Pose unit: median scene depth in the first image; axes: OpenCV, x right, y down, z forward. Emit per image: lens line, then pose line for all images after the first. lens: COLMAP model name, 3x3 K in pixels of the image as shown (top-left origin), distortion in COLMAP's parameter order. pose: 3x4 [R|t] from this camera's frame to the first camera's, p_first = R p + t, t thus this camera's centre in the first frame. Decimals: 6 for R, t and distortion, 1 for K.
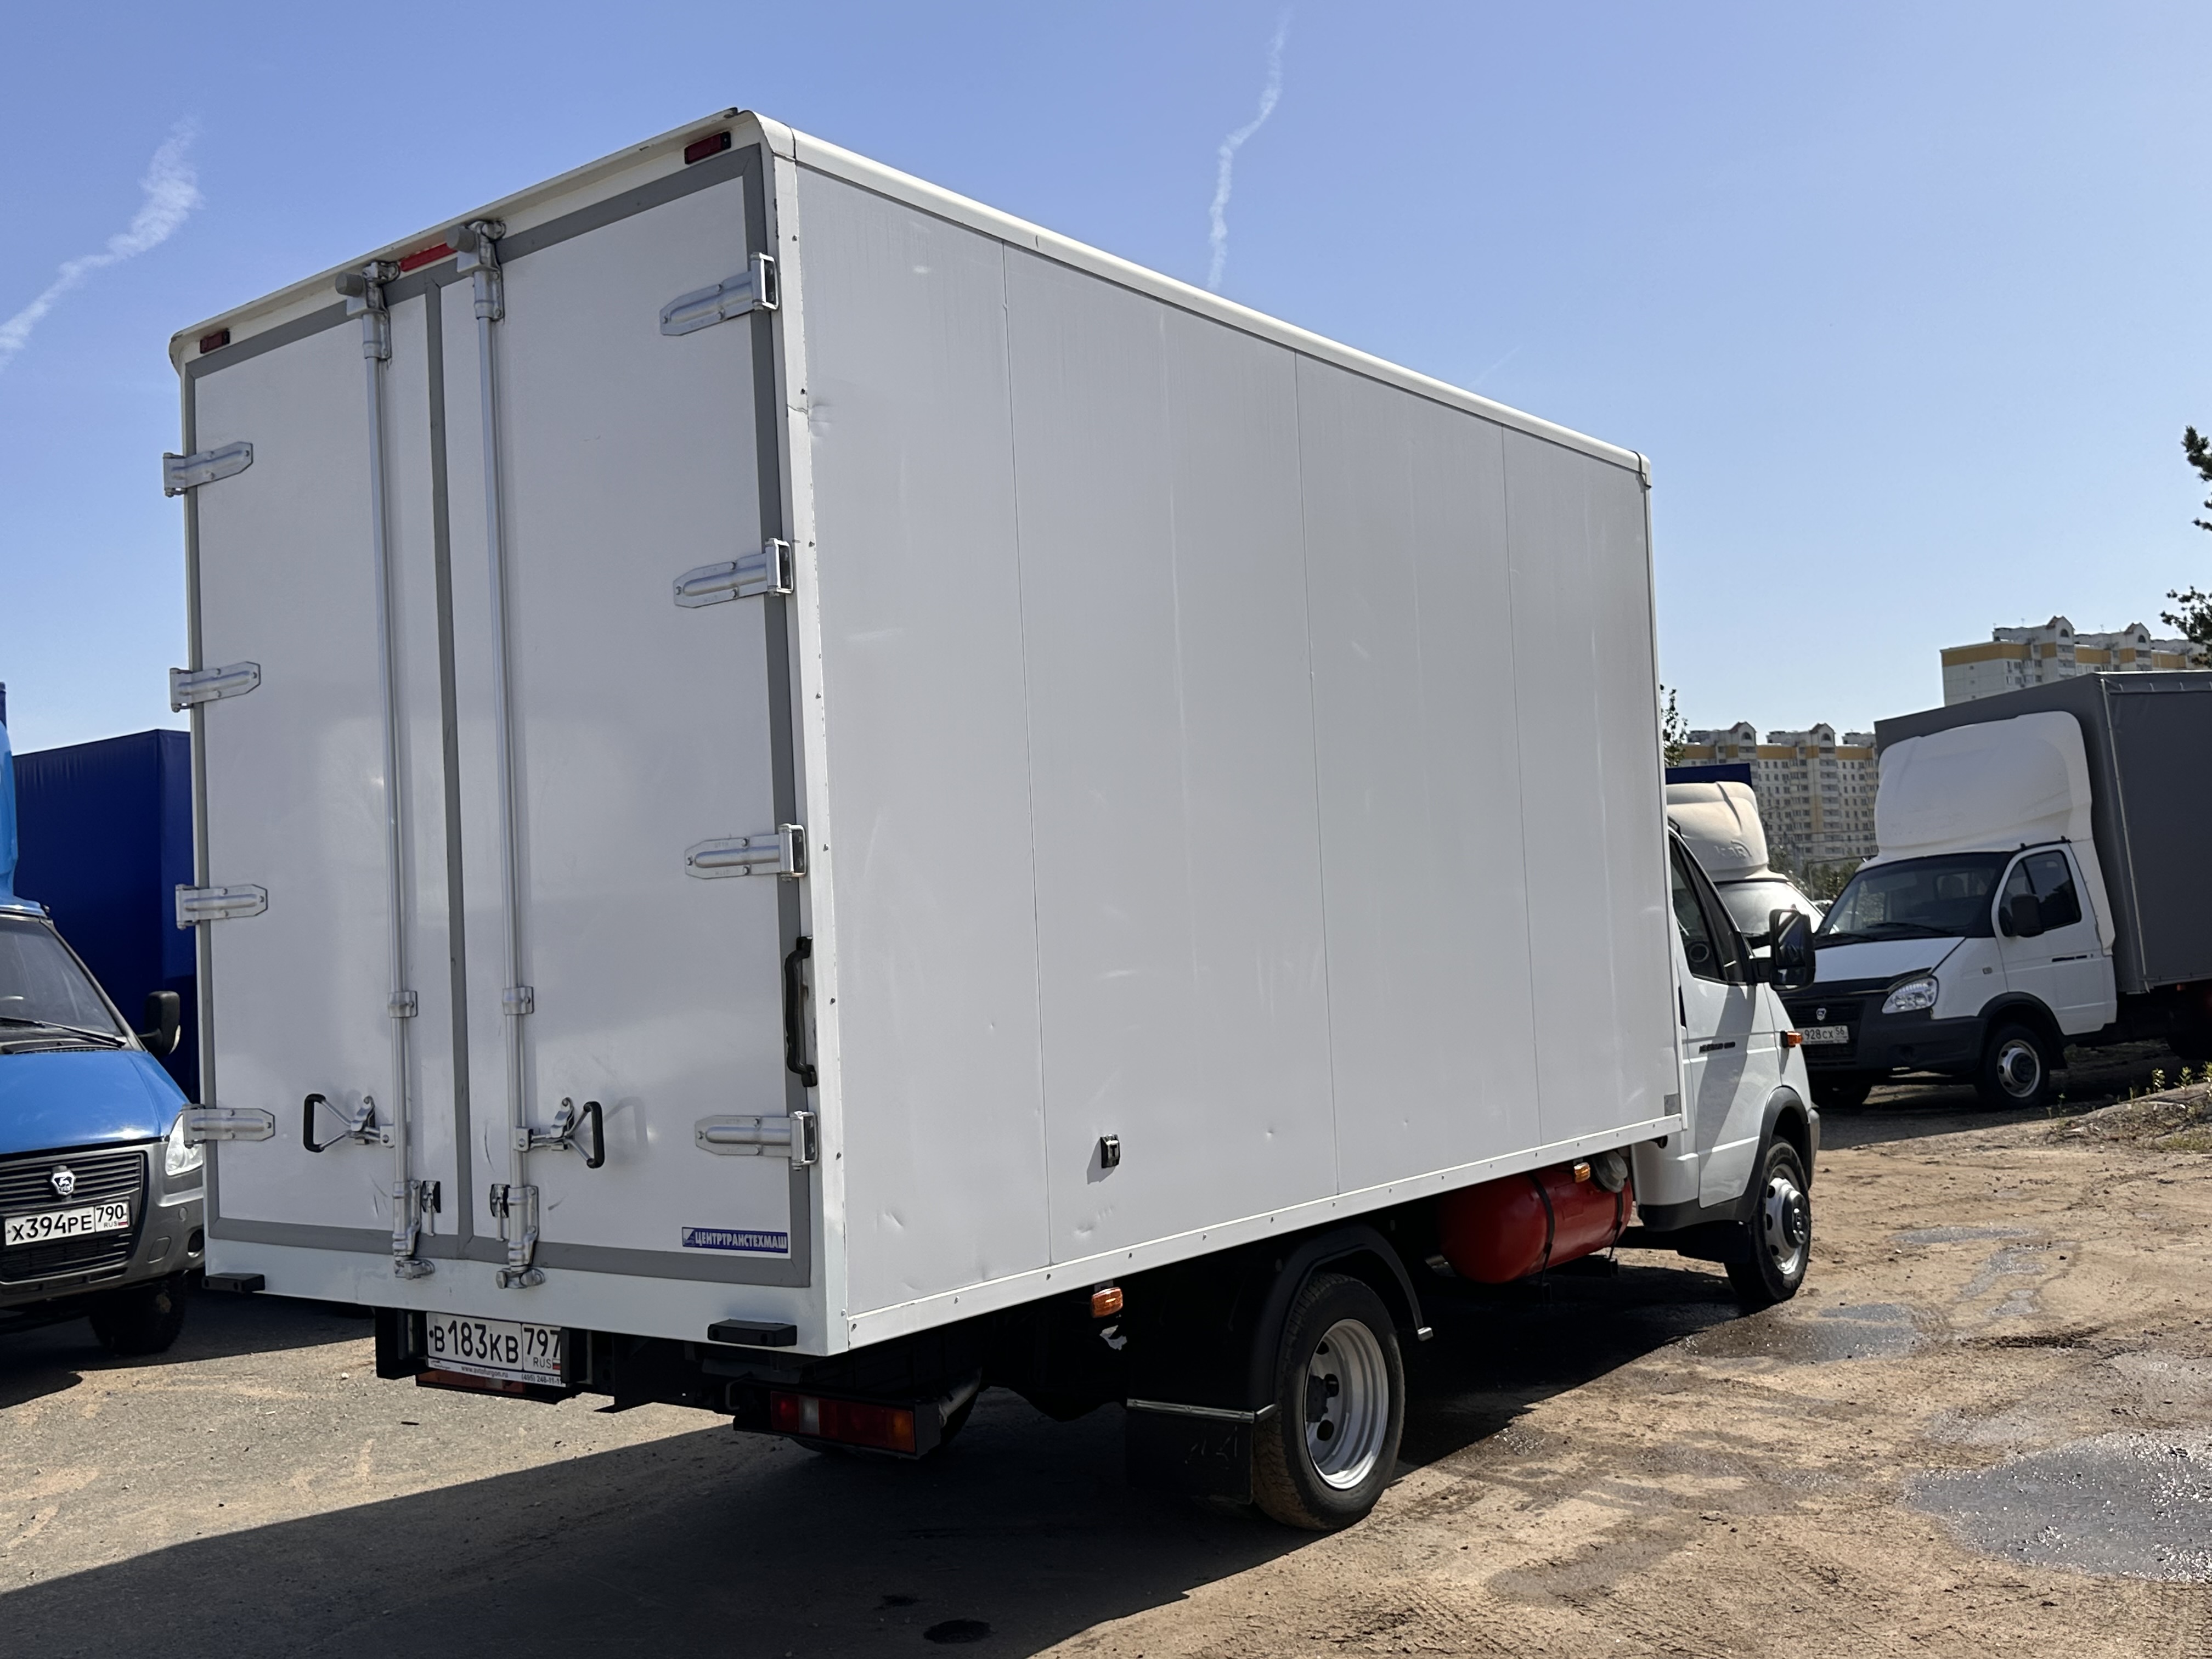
lens RADIAL K [[2120.7, 0, 1106.0], [0, 2120.7, 829.5], [0, 0, 1]] dist [0.013442, -0.207058]
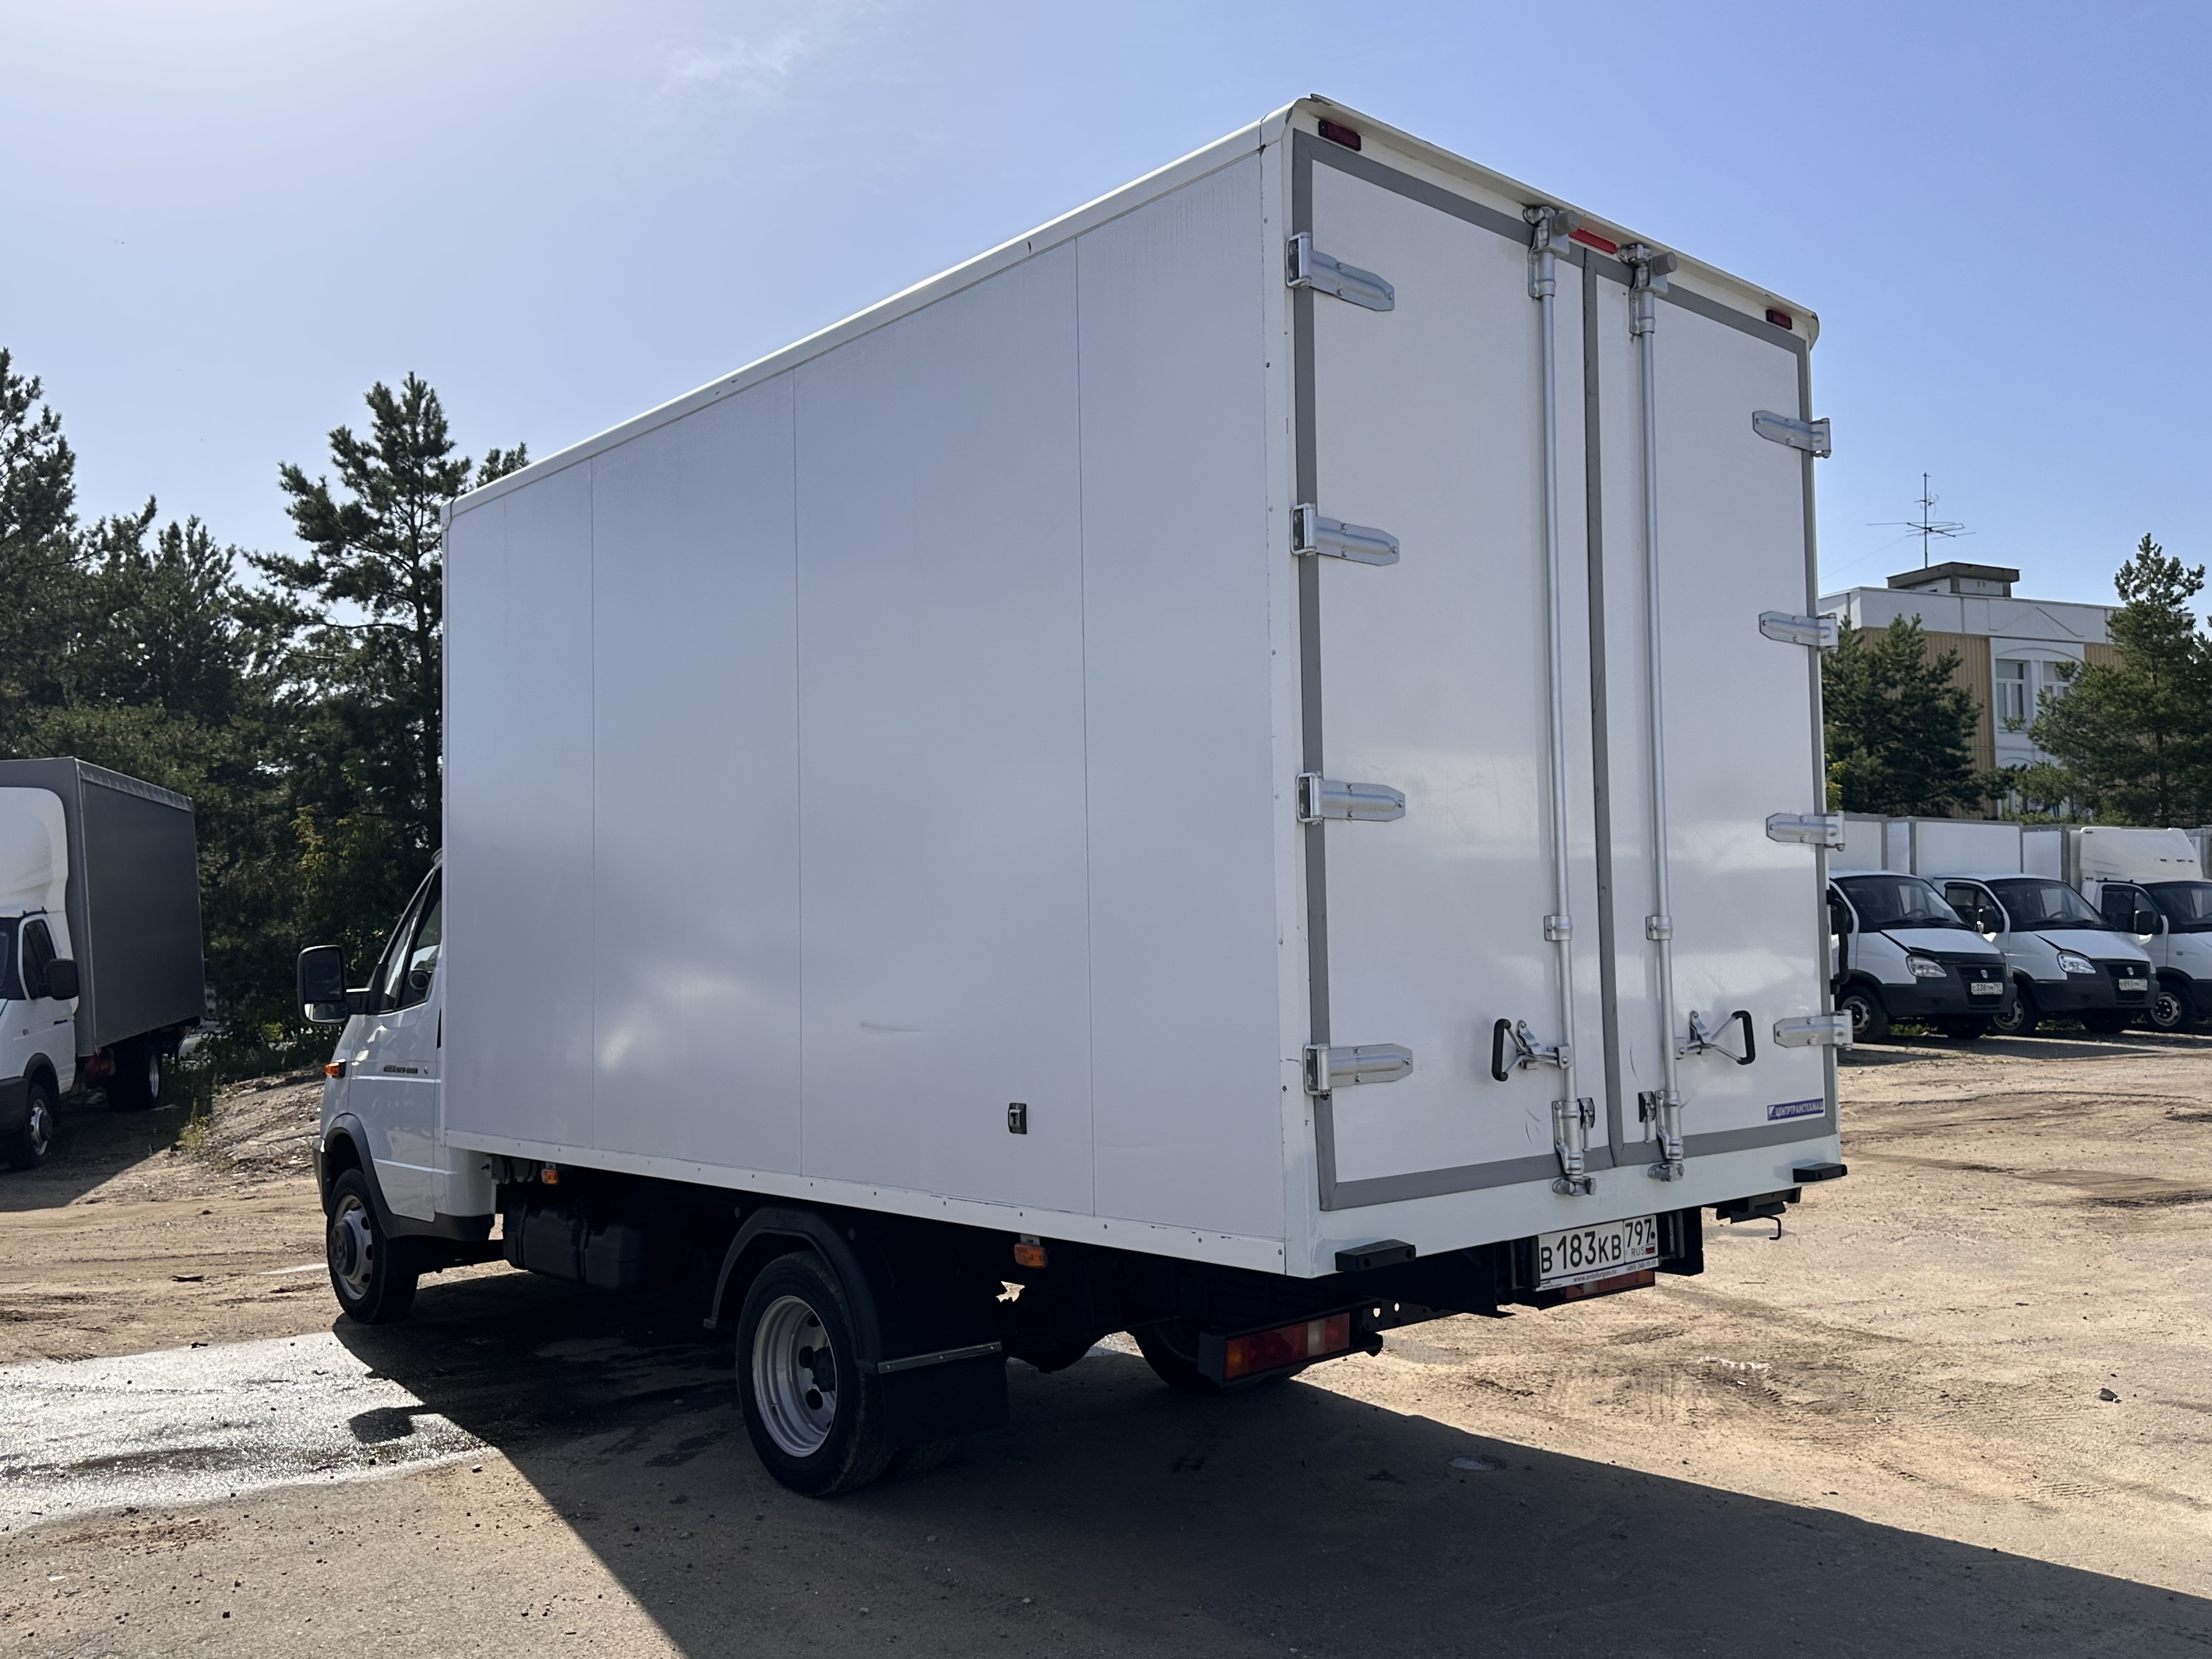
lens RADIAL K [[1879.1, 0, 1106.0], [0, 1879.1, 829.5], [0, 0, 1]] dist [0.002994, 0.000931]
pose [[0.208316, 0.113374, 0.971468, -1.282776], [-0.046625, 0.993281, -0.105921, 0.143958], [-0.976950, -0.023230, 0.212202, 1.038521]]
